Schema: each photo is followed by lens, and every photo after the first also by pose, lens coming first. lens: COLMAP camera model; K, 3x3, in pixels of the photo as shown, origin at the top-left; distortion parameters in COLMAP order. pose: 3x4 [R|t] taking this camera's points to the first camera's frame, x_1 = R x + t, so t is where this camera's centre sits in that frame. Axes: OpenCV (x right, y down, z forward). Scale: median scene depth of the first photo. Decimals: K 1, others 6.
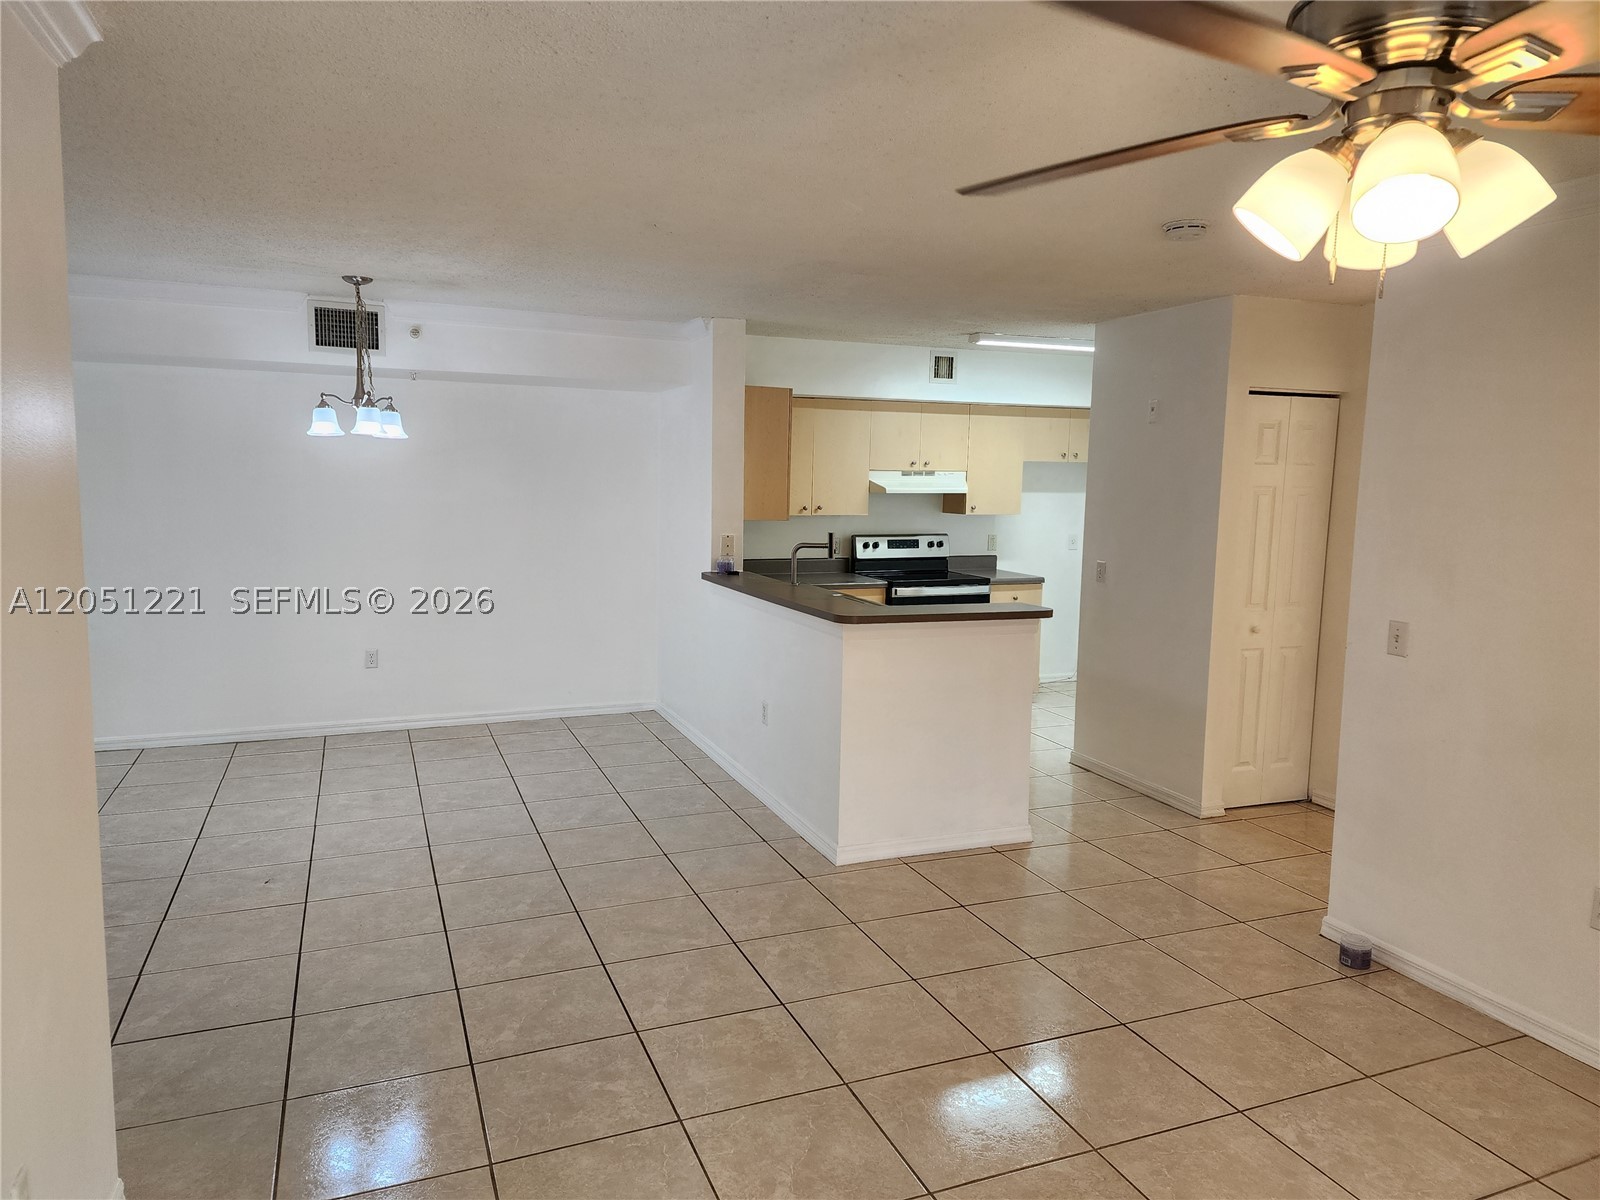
lens RADIAL K [[1070.1, 0, 811.7], [0, 1070.1, 595.3], [0, 0, 1]] dist [0.083043, -0.076264]
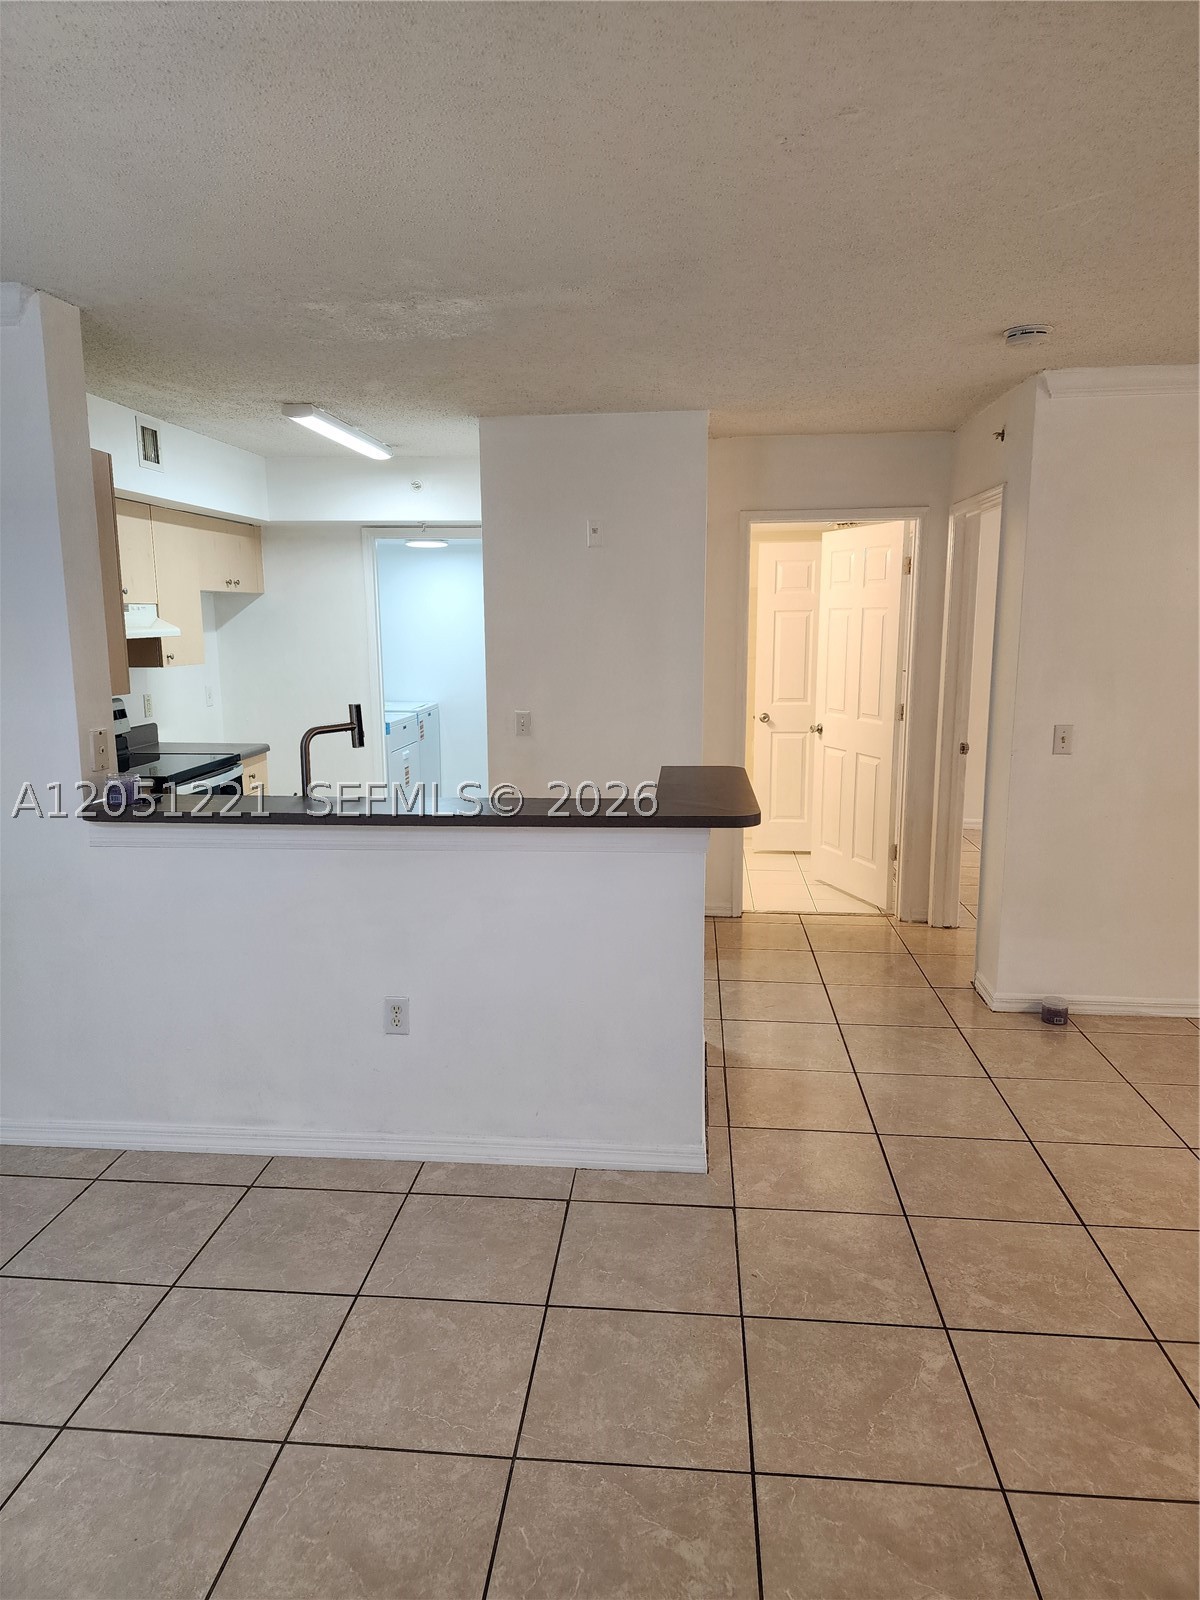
lens RADIAL K [[1070.1, 0, 588.3], [0, 1070.1, 794.1], [0, 0, 1]] dist [0.083043, -0.076264]
pose [[0.462447, -0.164841, 0.871189, -0.695295], [0.114224, 0.985454, 0.125829, -0.103488], [-0.879259, 0.041321, 0.474549, 0.867542]]
